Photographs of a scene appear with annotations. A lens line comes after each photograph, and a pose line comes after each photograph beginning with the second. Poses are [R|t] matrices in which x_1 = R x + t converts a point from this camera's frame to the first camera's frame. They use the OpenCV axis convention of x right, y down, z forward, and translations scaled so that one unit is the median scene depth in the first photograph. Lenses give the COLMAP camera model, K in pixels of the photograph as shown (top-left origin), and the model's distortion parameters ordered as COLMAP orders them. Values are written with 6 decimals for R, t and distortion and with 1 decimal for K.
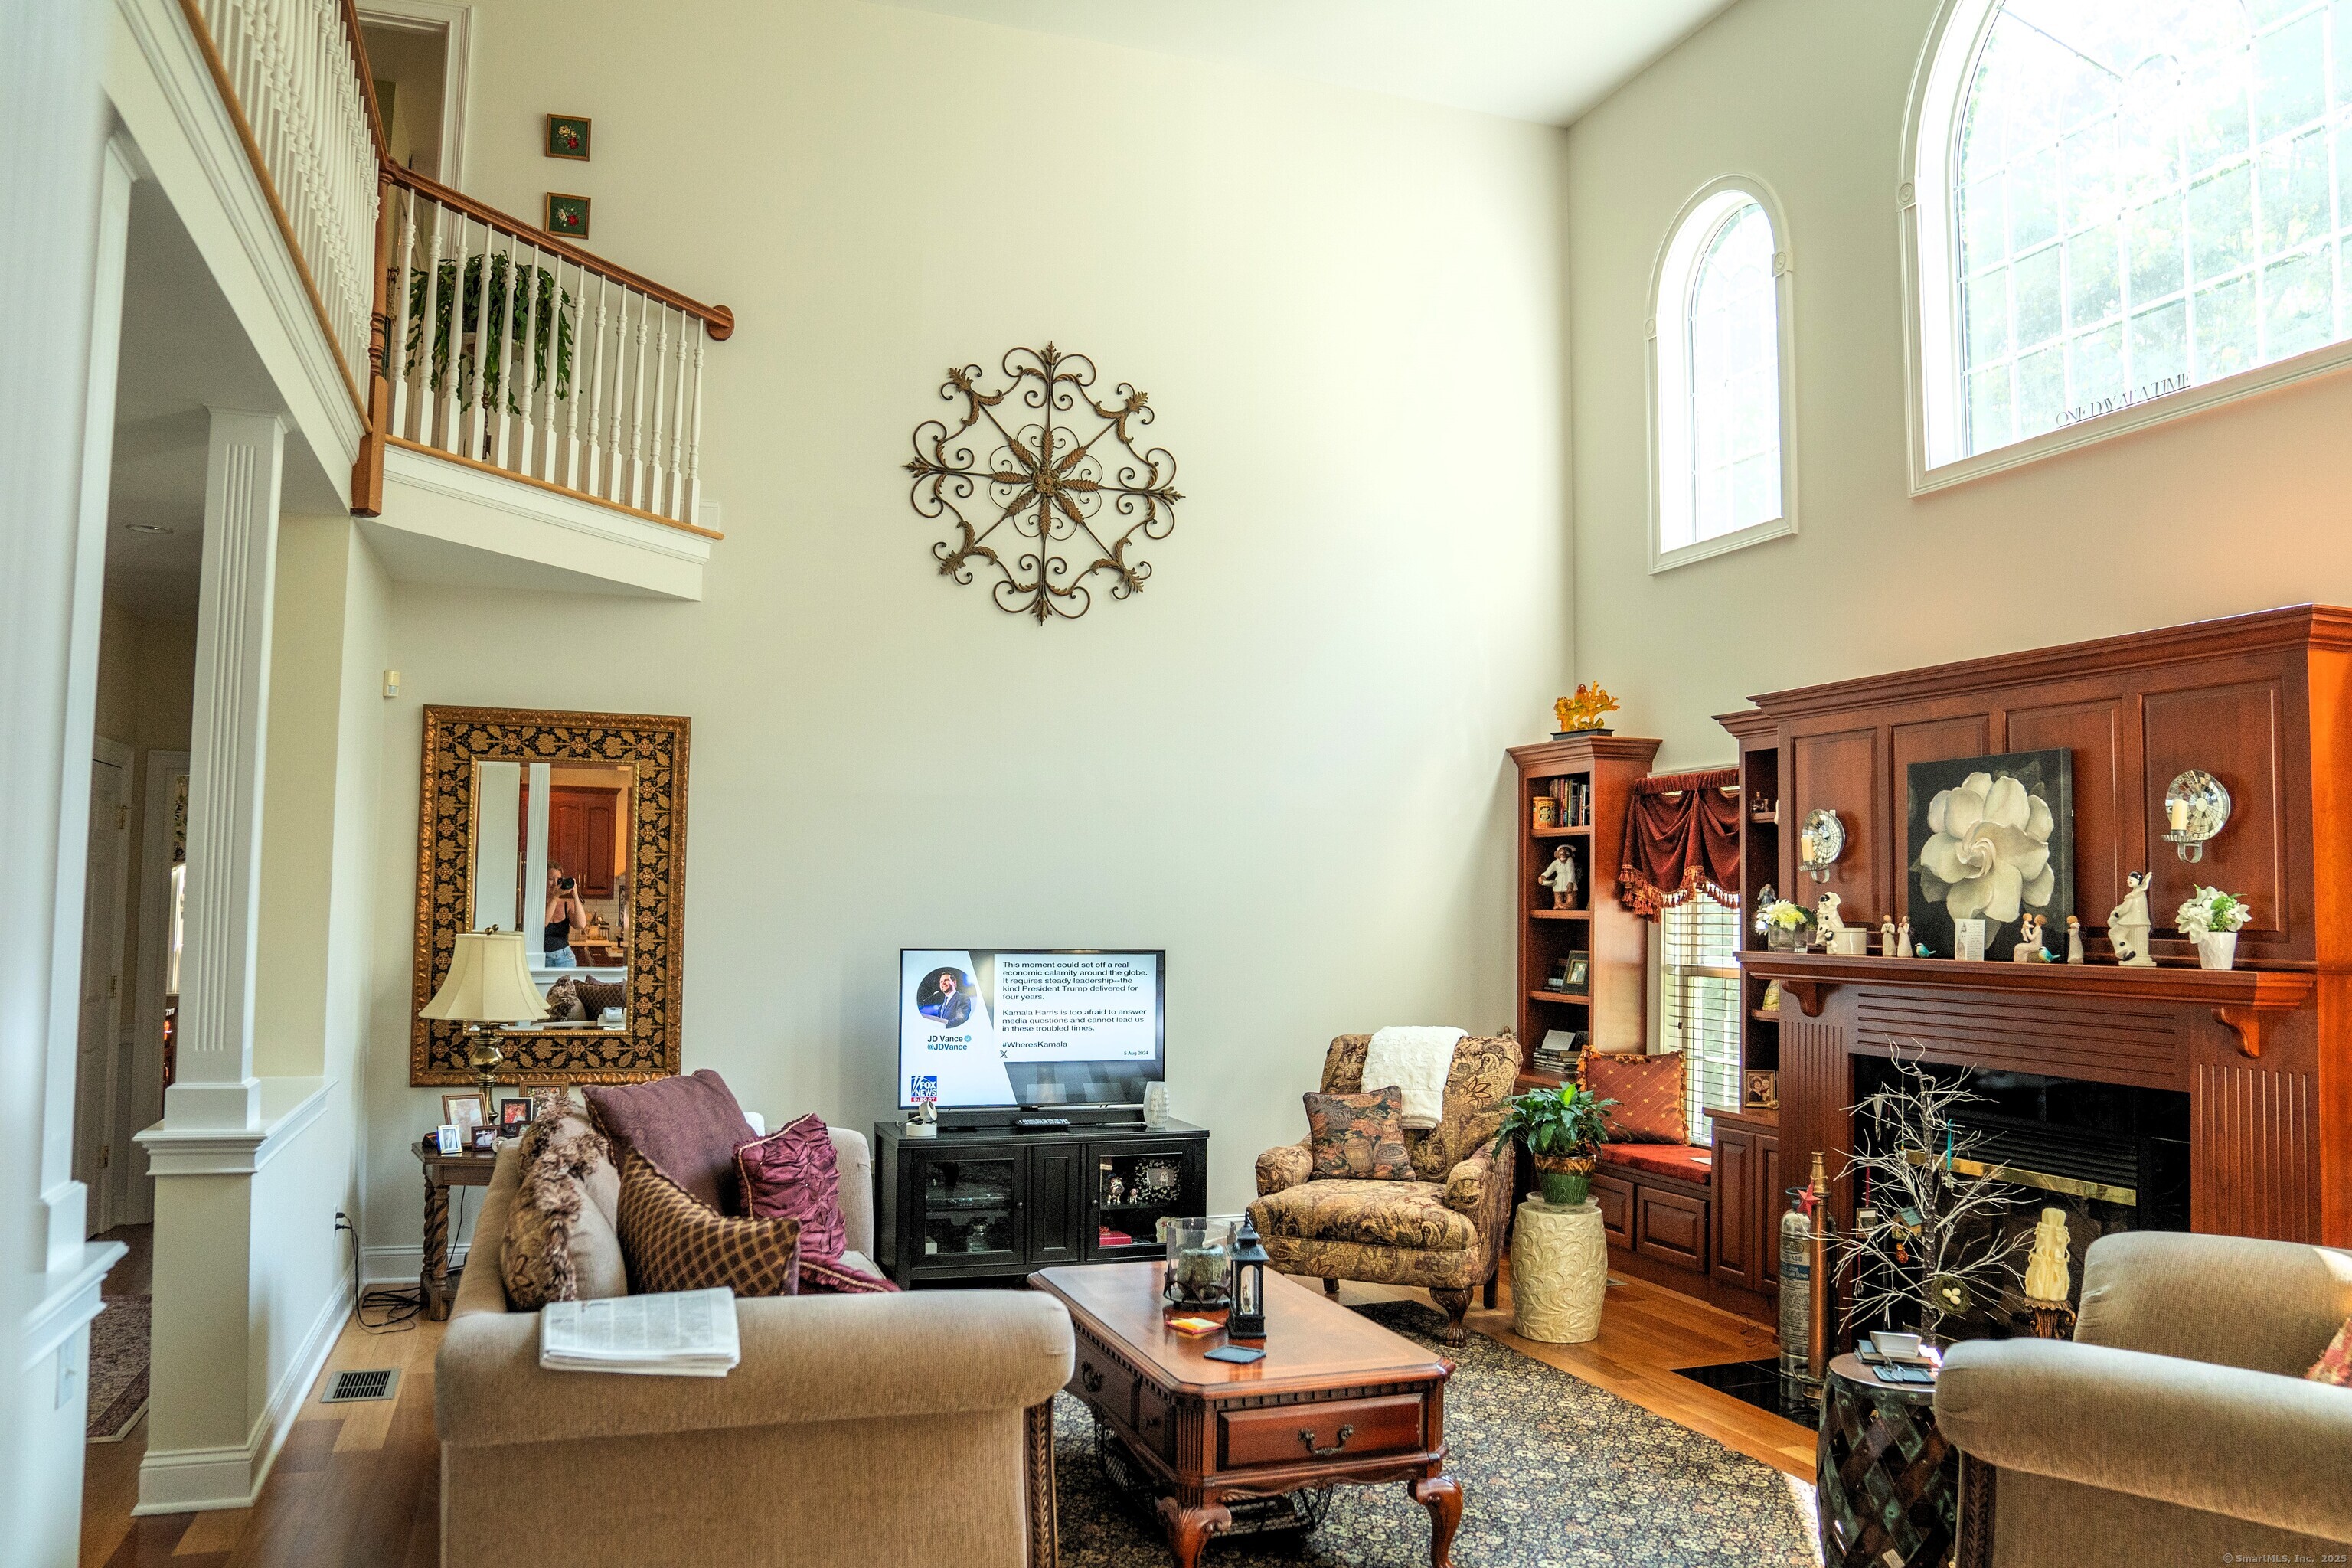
lens RADIAL K [[1630.9, 0, 1147.8], [0, 1630.9, 794.8], [0, 0, 1]] dist [-0.145426, 0.114778]
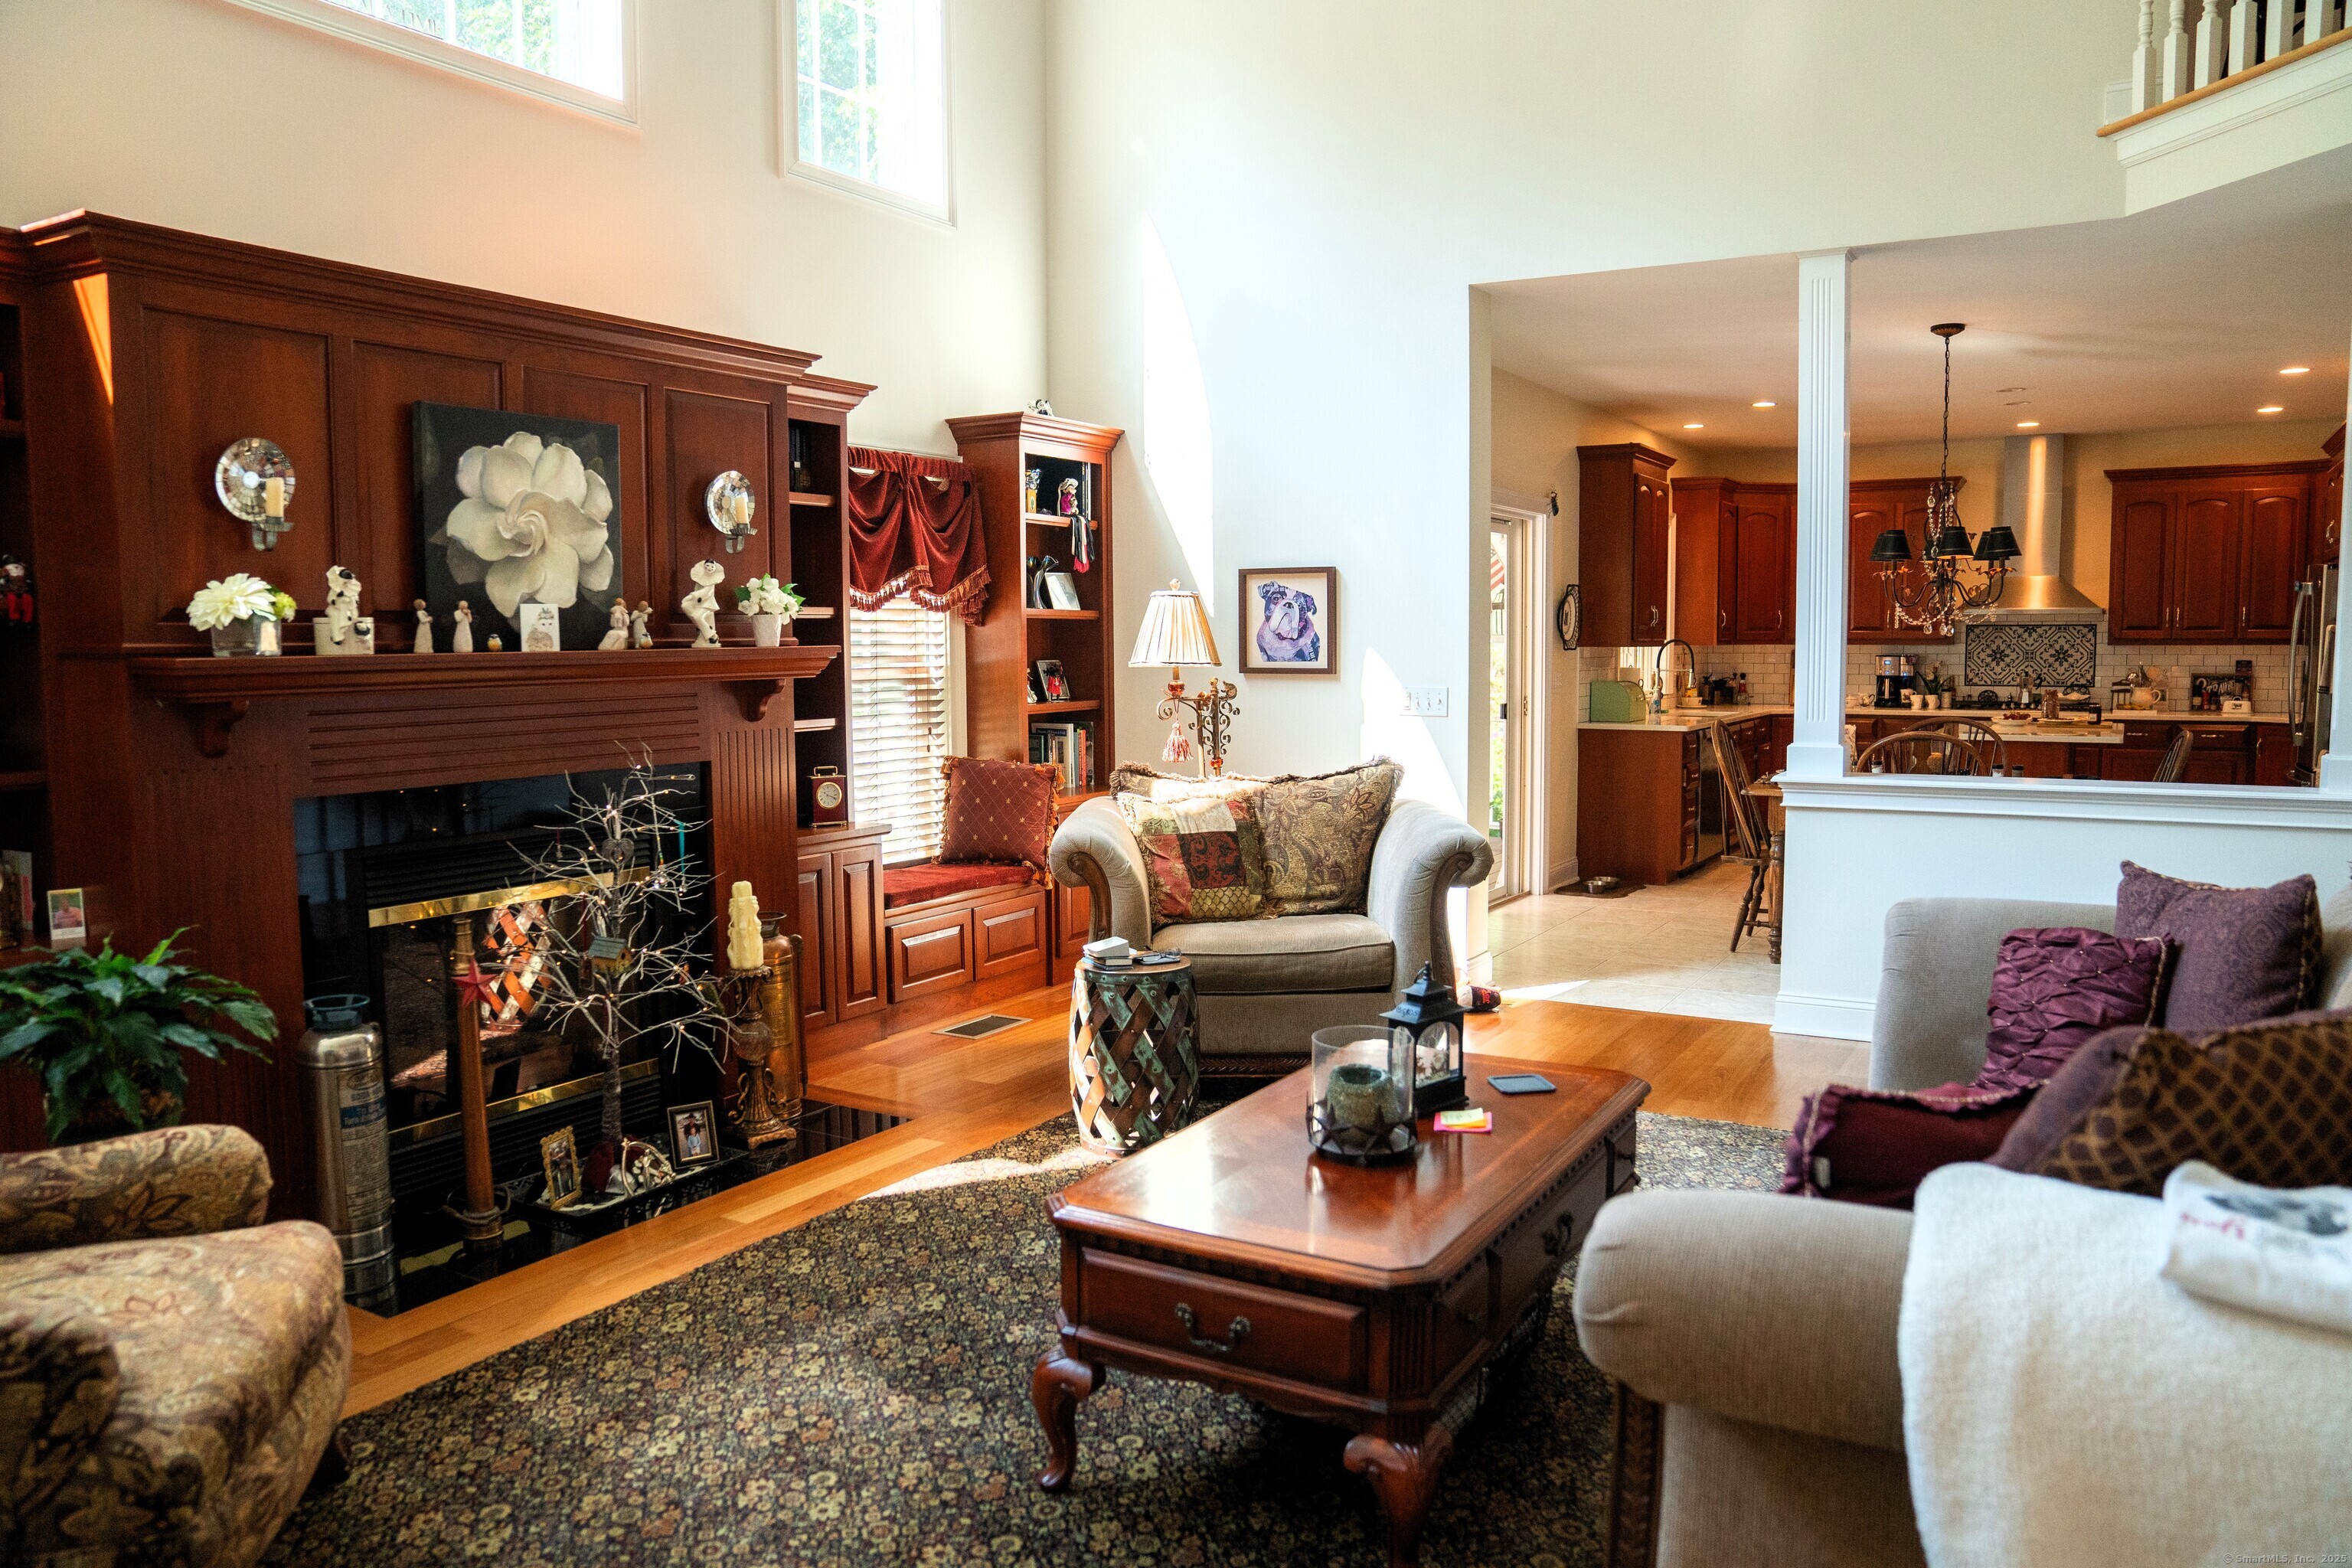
lens RADIAL K [[1630.9, 0, 1147.8], [0, 1630.9, 794.8], [0, 0, 1]] dist [-0.145426, 0.114778]
pose [[-0.628944, -0.082148, 0.773098, -0.368687], [-0.052528, 0.996620, 0.063166, 0.109711], [-0.775674, -0.000881, -0.631133, 1.292999]]
